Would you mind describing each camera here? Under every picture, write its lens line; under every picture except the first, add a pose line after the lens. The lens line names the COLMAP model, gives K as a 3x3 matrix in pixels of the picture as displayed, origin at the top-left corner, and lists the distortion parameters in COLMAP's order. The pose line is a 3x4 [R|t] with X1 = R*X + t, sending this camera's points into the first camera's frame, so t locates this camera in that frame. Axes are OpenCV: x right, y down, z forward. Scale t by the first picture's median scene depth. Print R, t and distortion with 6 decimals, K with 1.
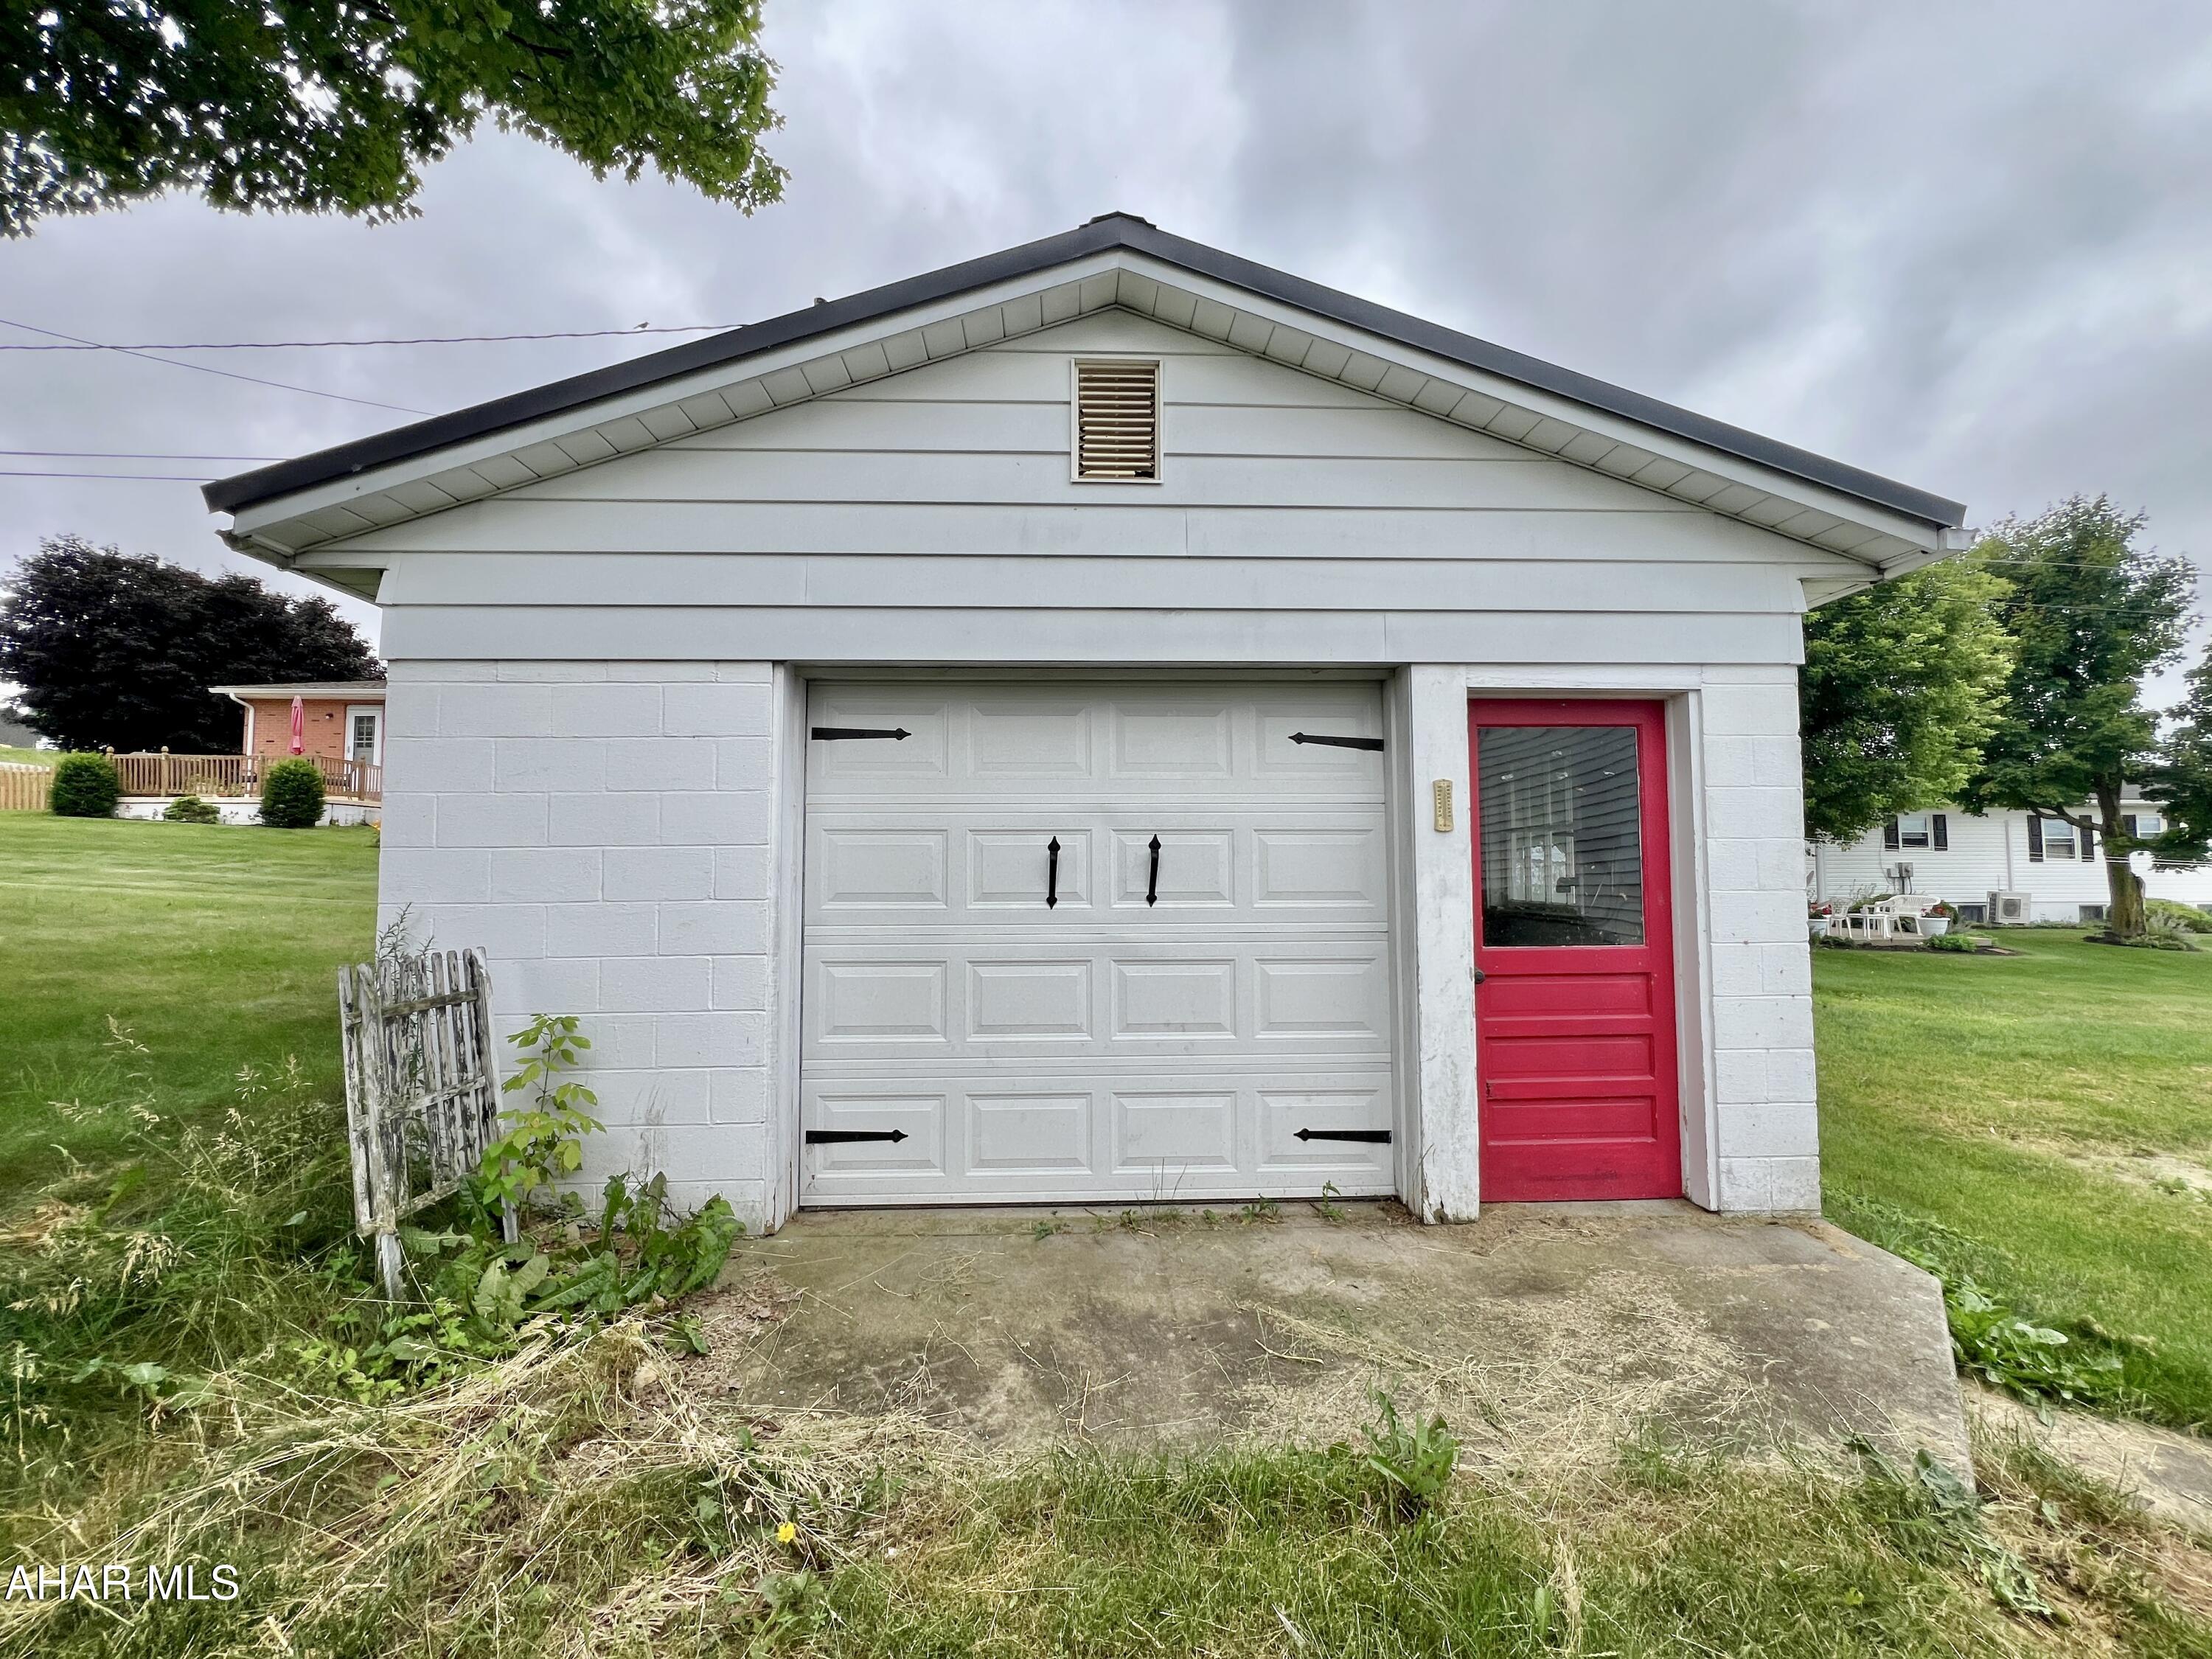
lens RADIAL K [[872.6, 0, 1099.0], [0, 872.6, 824.2], [0, 0, 1]] dist [-0.001075, 0.000023]
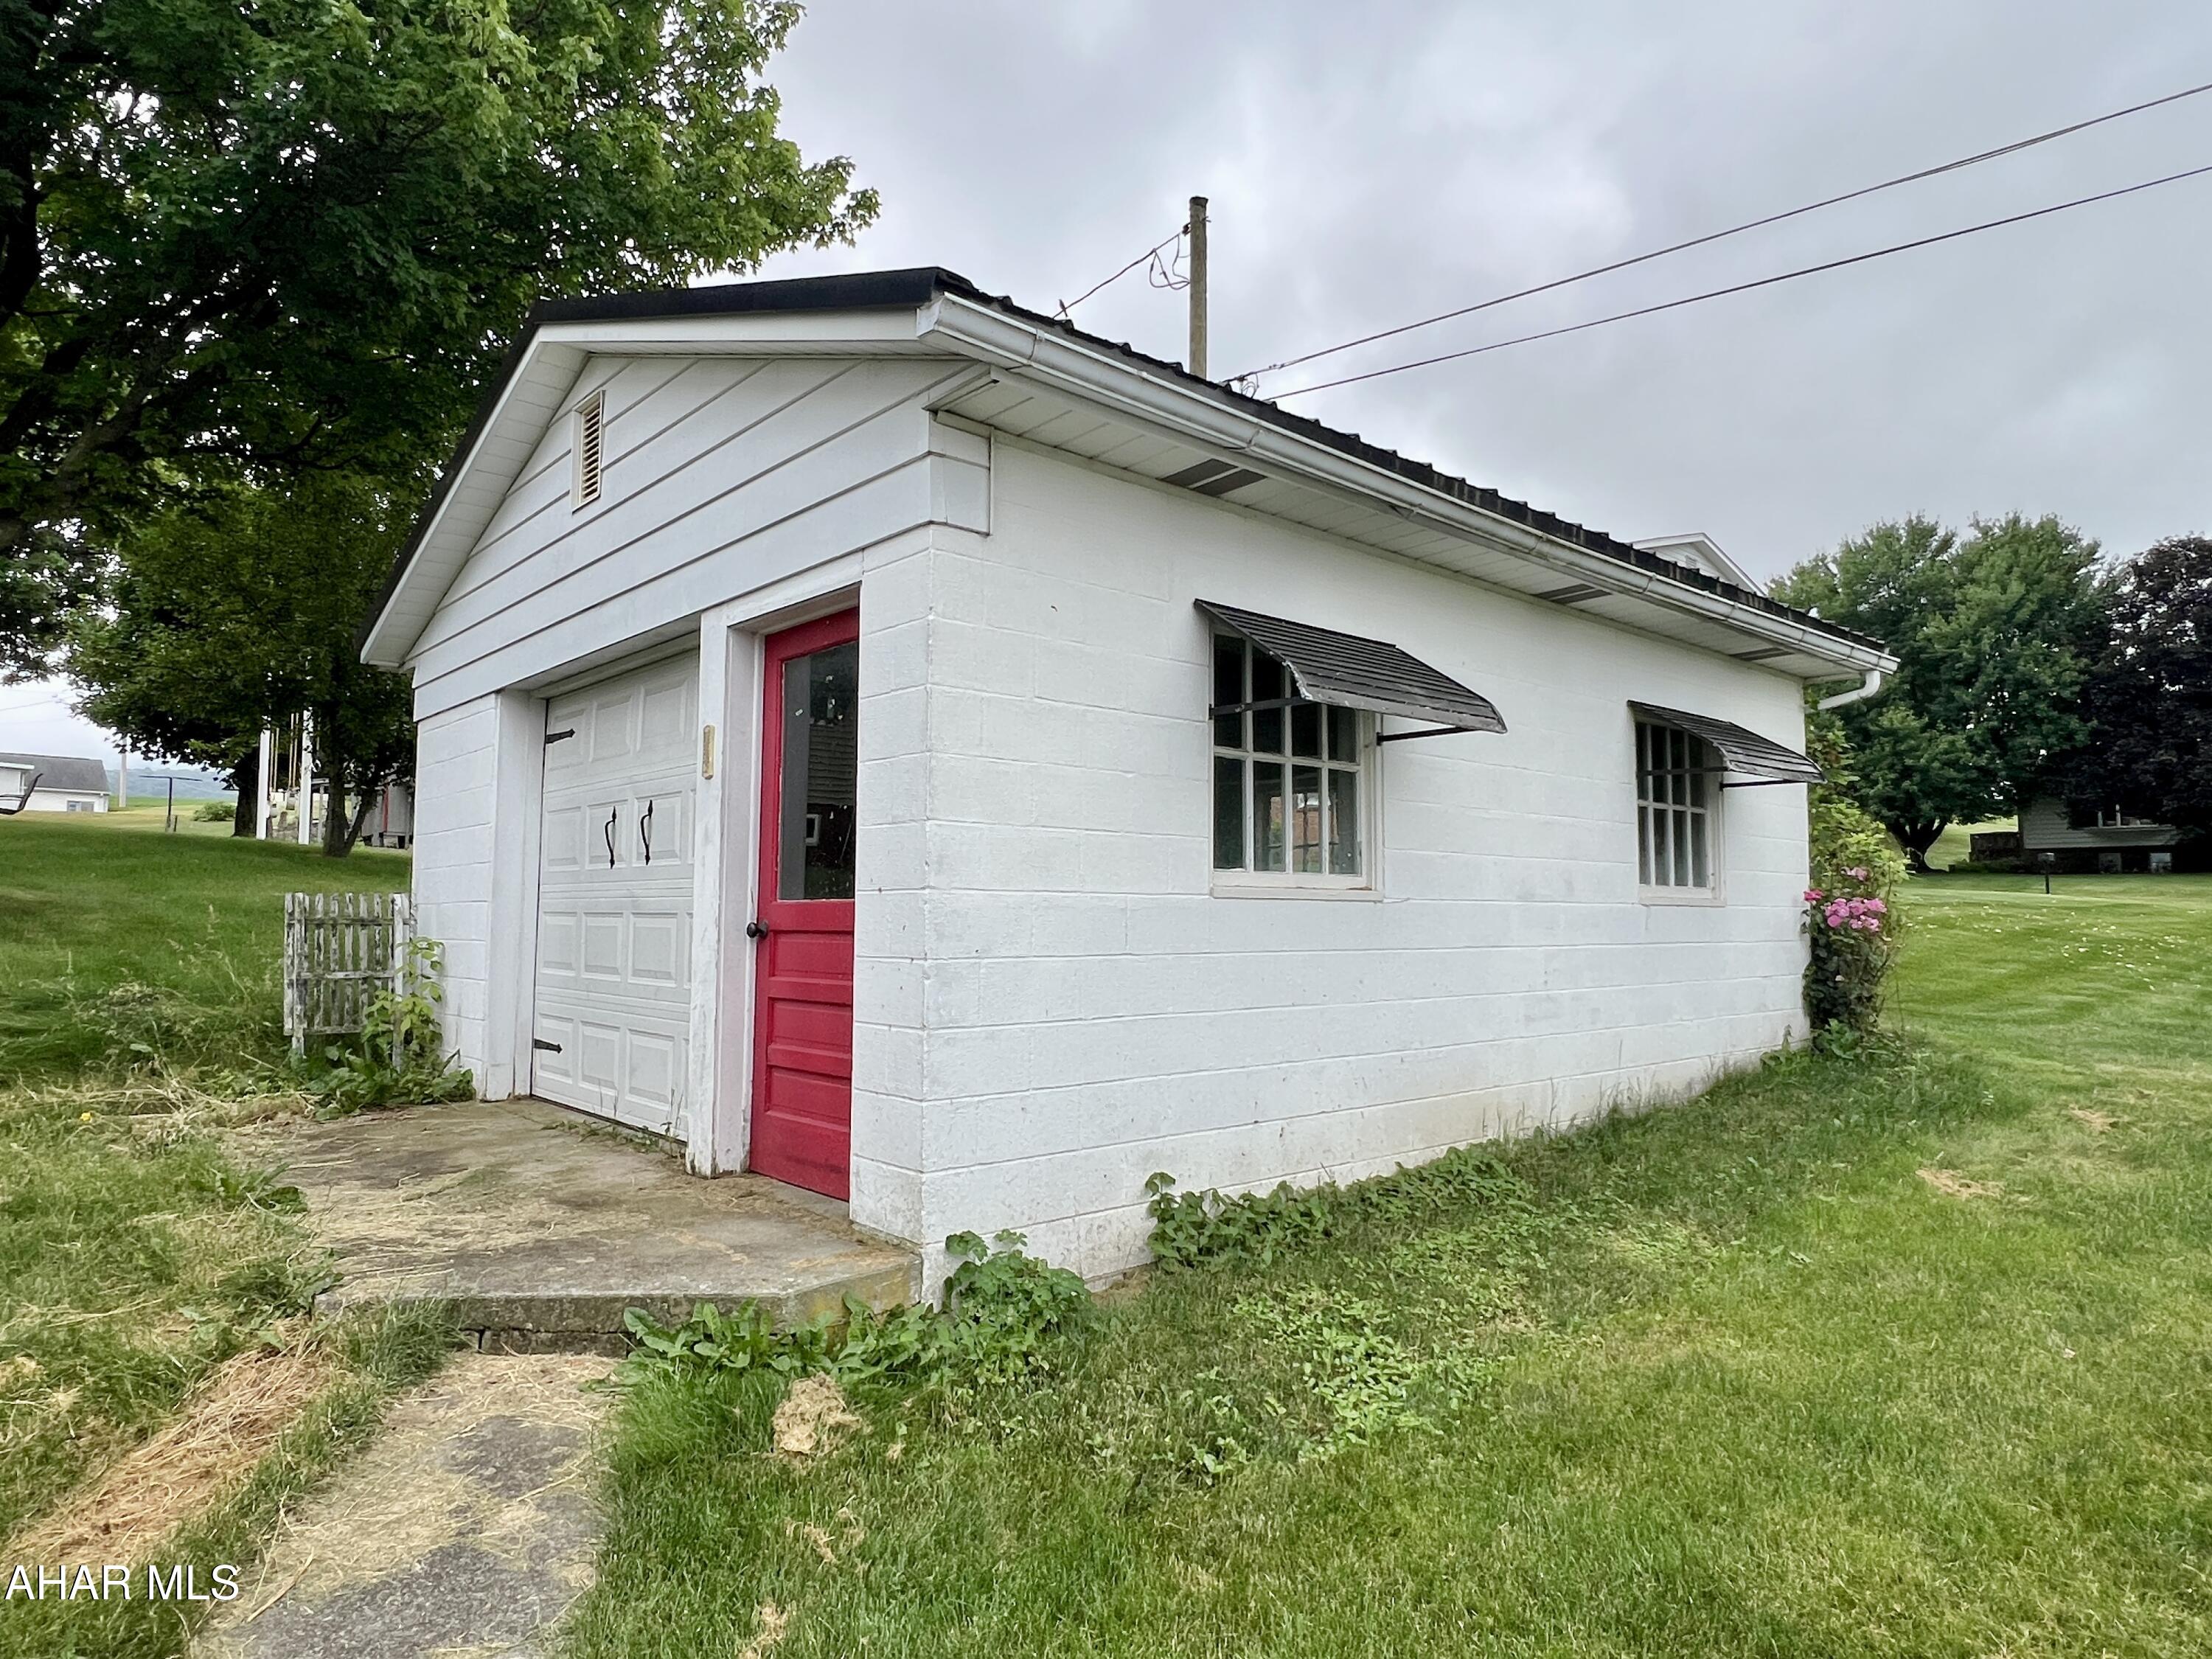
lens RADIAL K [[1301.3, 0, 1106.0], [0, 1301.3, 829.5], [0, 0, 1]] dist [0.002083, 0.000248]
pose [[0.641050, -0.043936, -0.766241, 1.753328], [0.031256, 0.999026, -0.031134, 0.122512], [0.766863, -0.003991, 0.641799, 0.396651]]
